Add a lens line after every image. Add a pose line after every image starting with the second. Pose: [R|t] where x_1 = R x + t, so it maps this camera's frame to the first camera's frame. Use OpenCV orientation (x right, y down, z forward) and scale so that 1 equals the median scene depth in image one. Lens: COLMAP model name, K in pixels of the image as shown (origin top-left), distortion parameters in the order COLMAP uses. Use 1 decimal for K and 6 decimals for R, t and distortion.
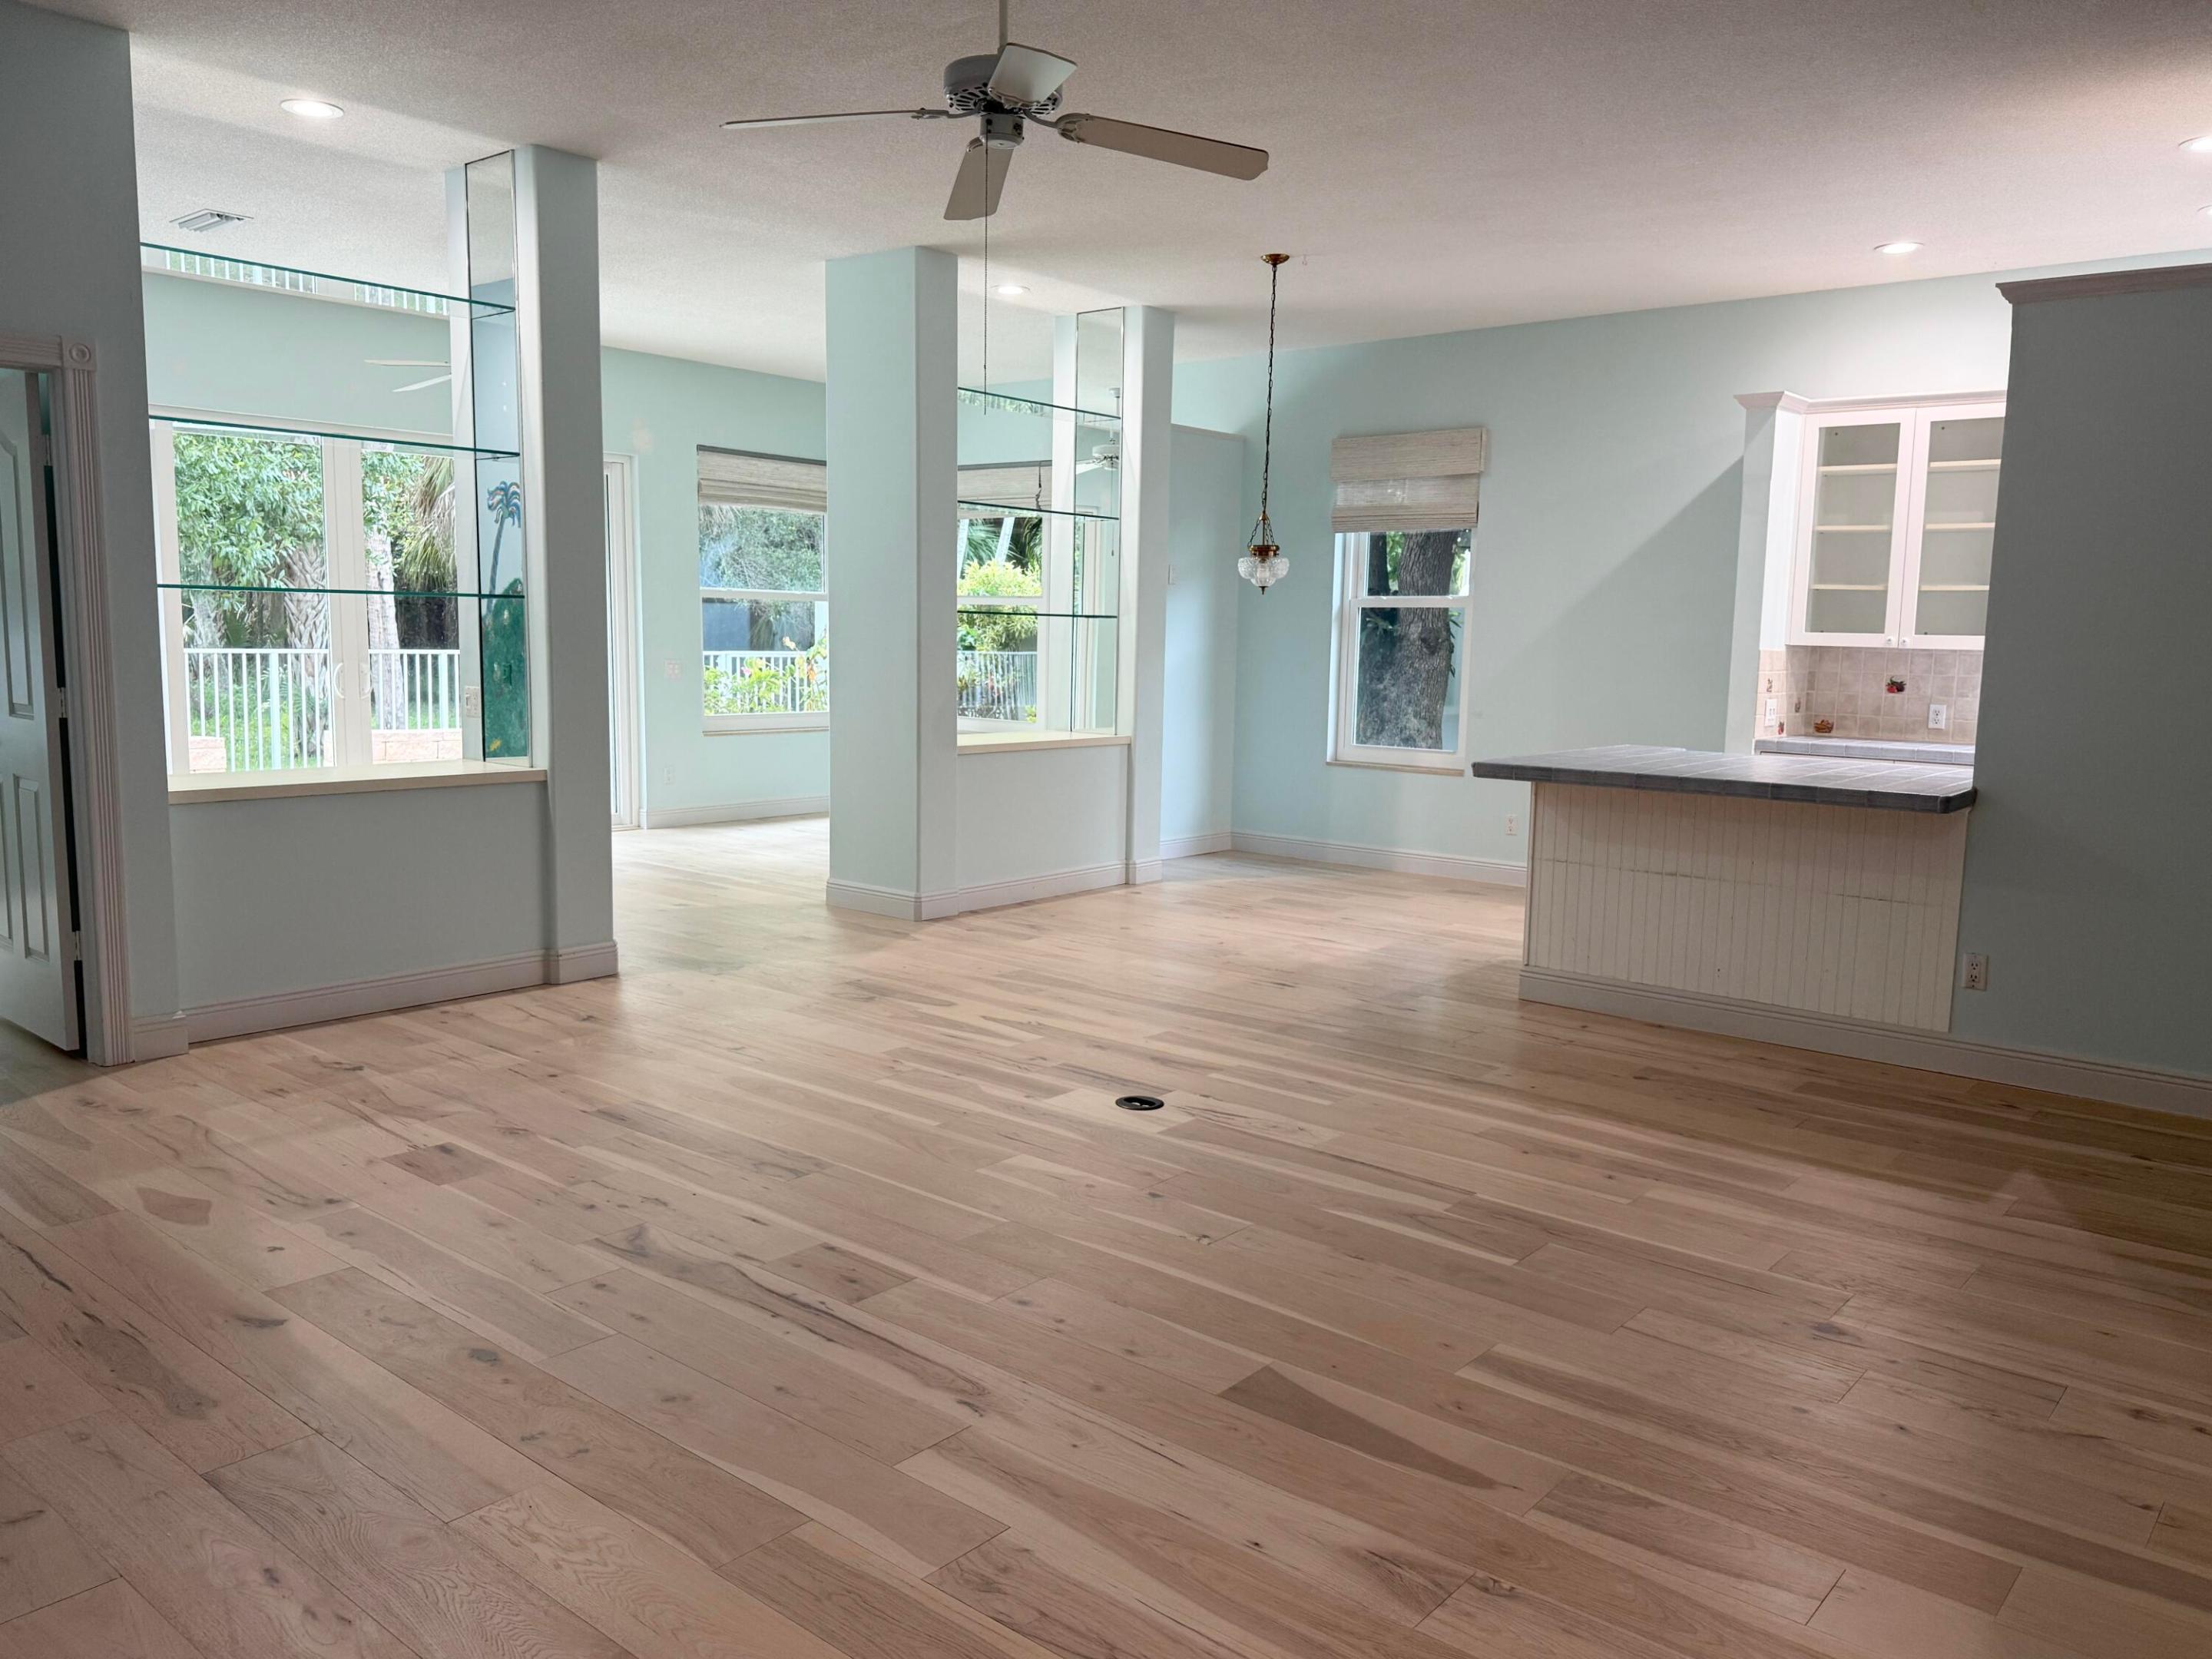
lens RADIAL K [[1699.9, 0, 1018.6], [0, 1699.9, 817.1], [0, 0, 1]] dist [0.046140, -0.007684]
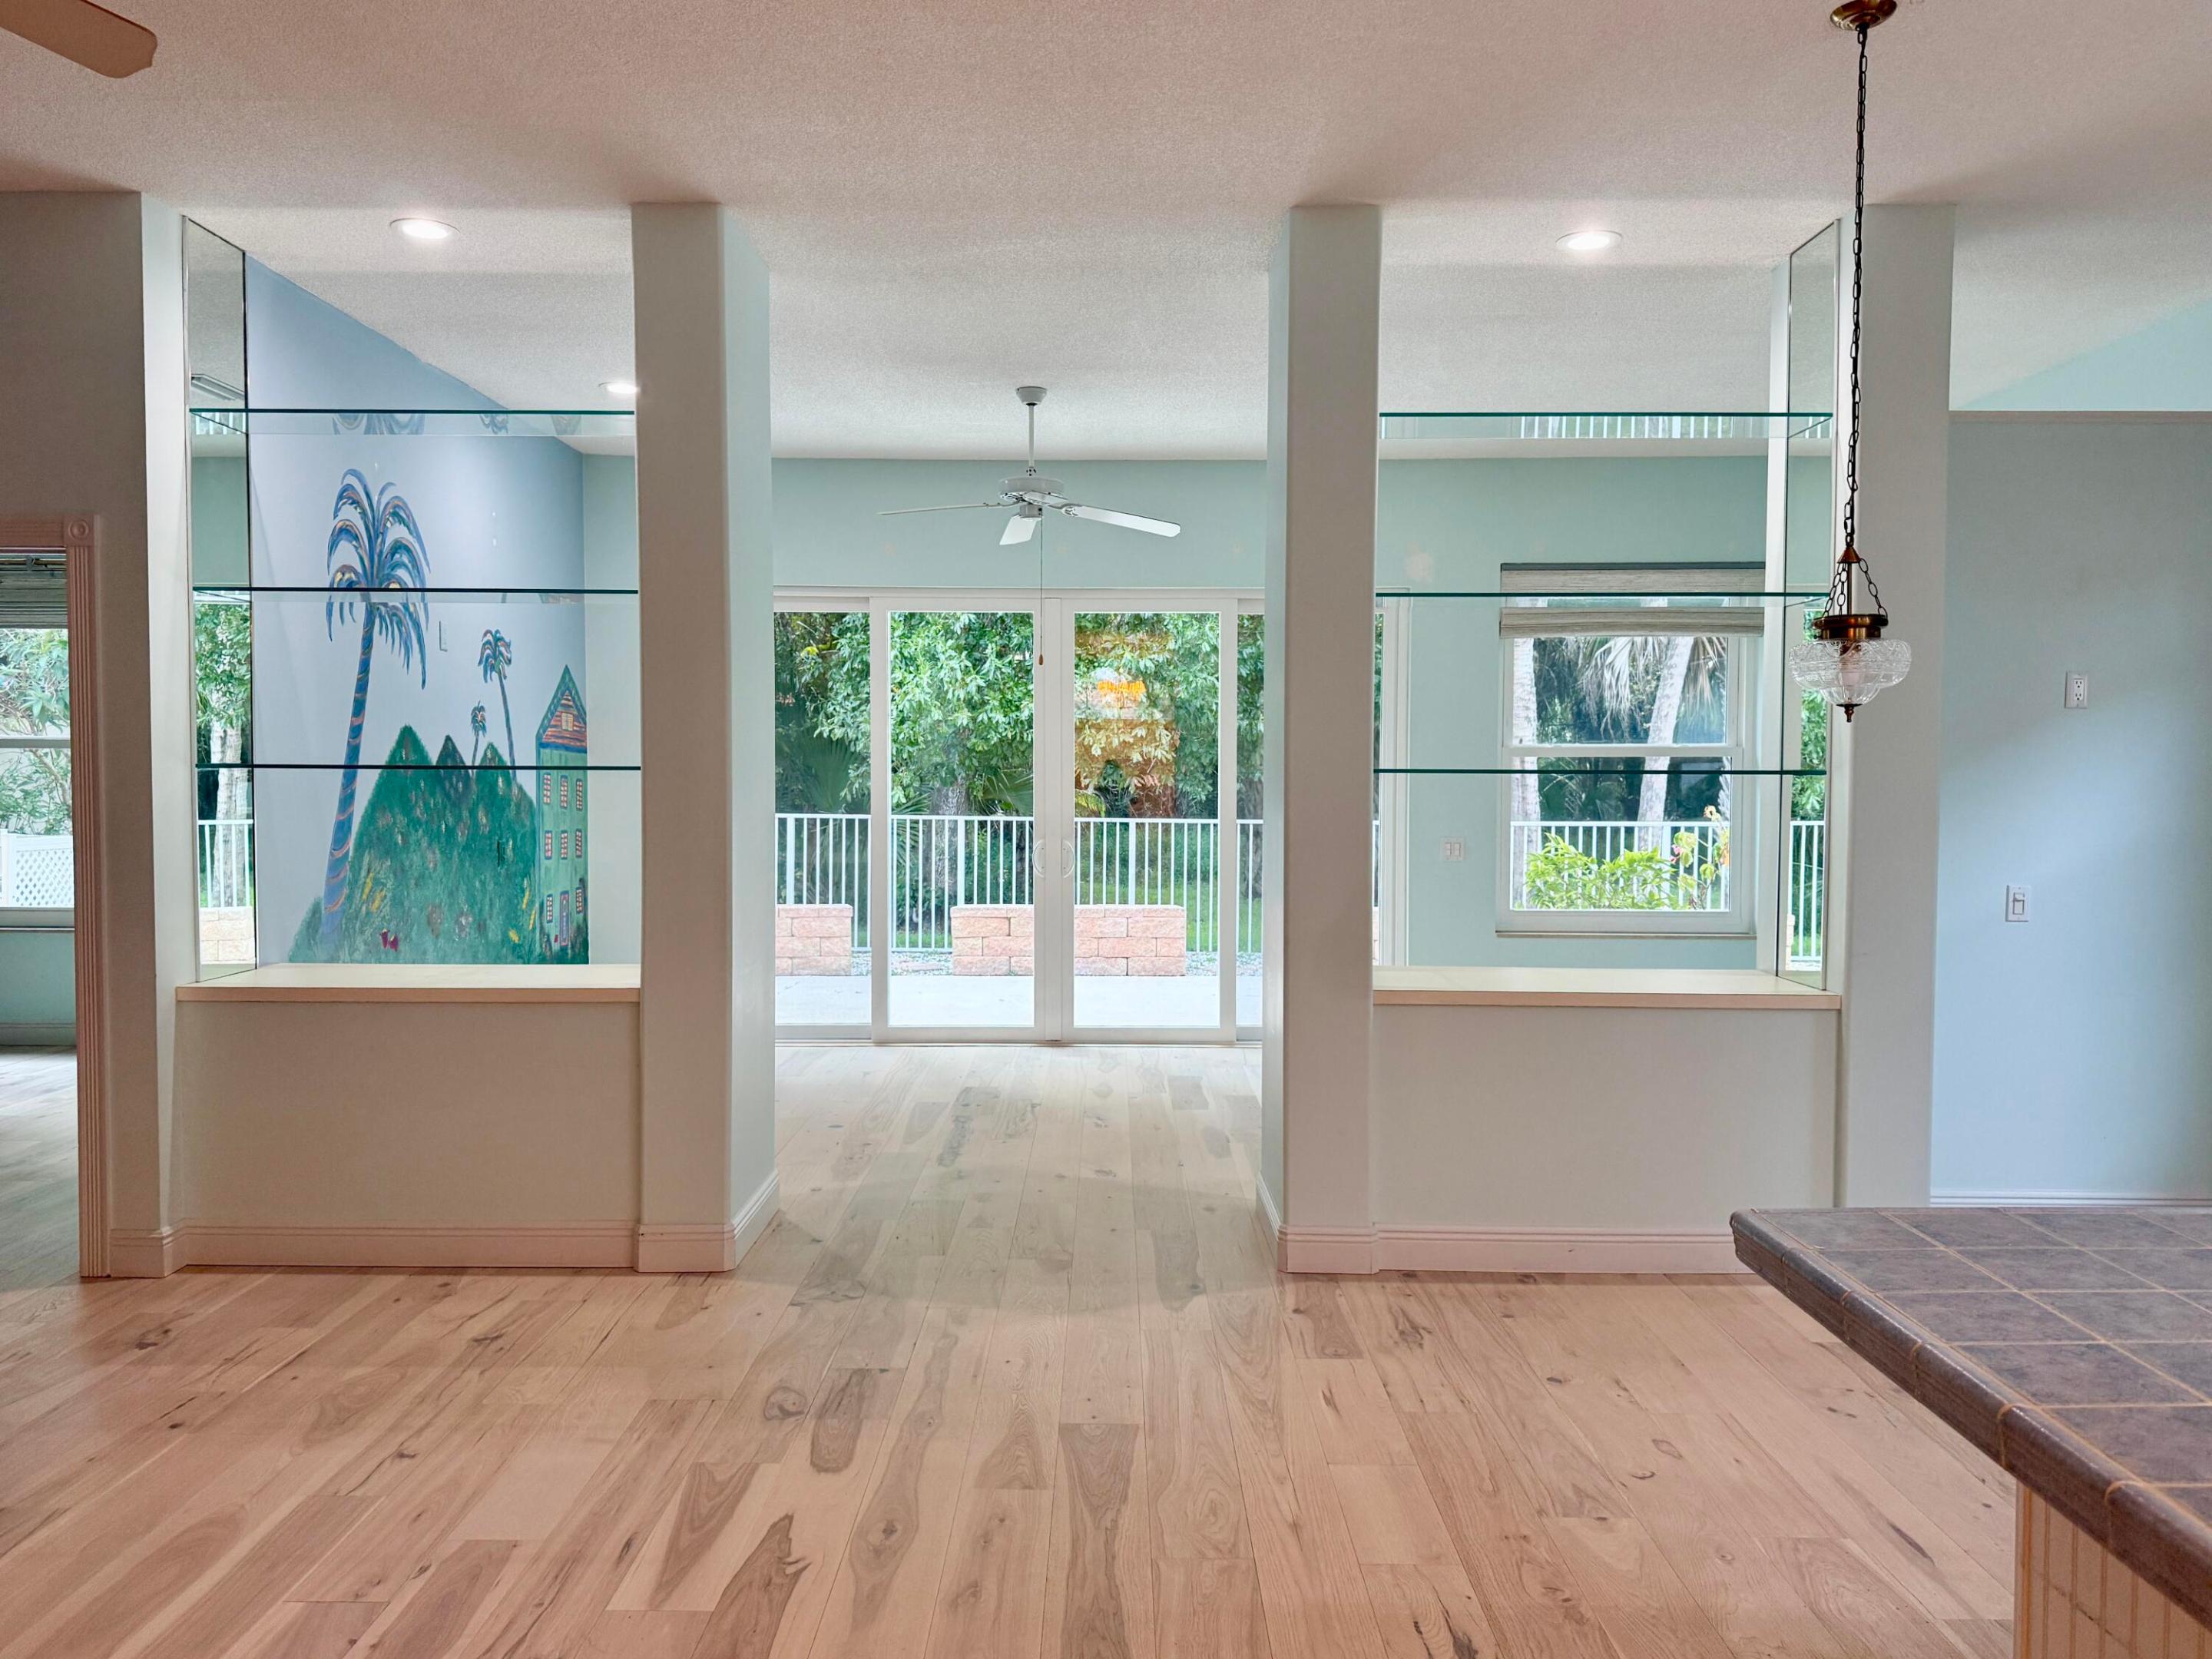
lens RADIAL K [[1699.9, 0, 1018.6], [0, 1699.9, 817.1], [0, 0, 1]] dist [0.046140, -0.007684]
pose [[0.661423, 0.021950, -0.749692, 0.297573], [-0.086485, 0.995136, -0.047166, -0.059273], [0.745010, 0.096034, 0.660104, 0.458736]]
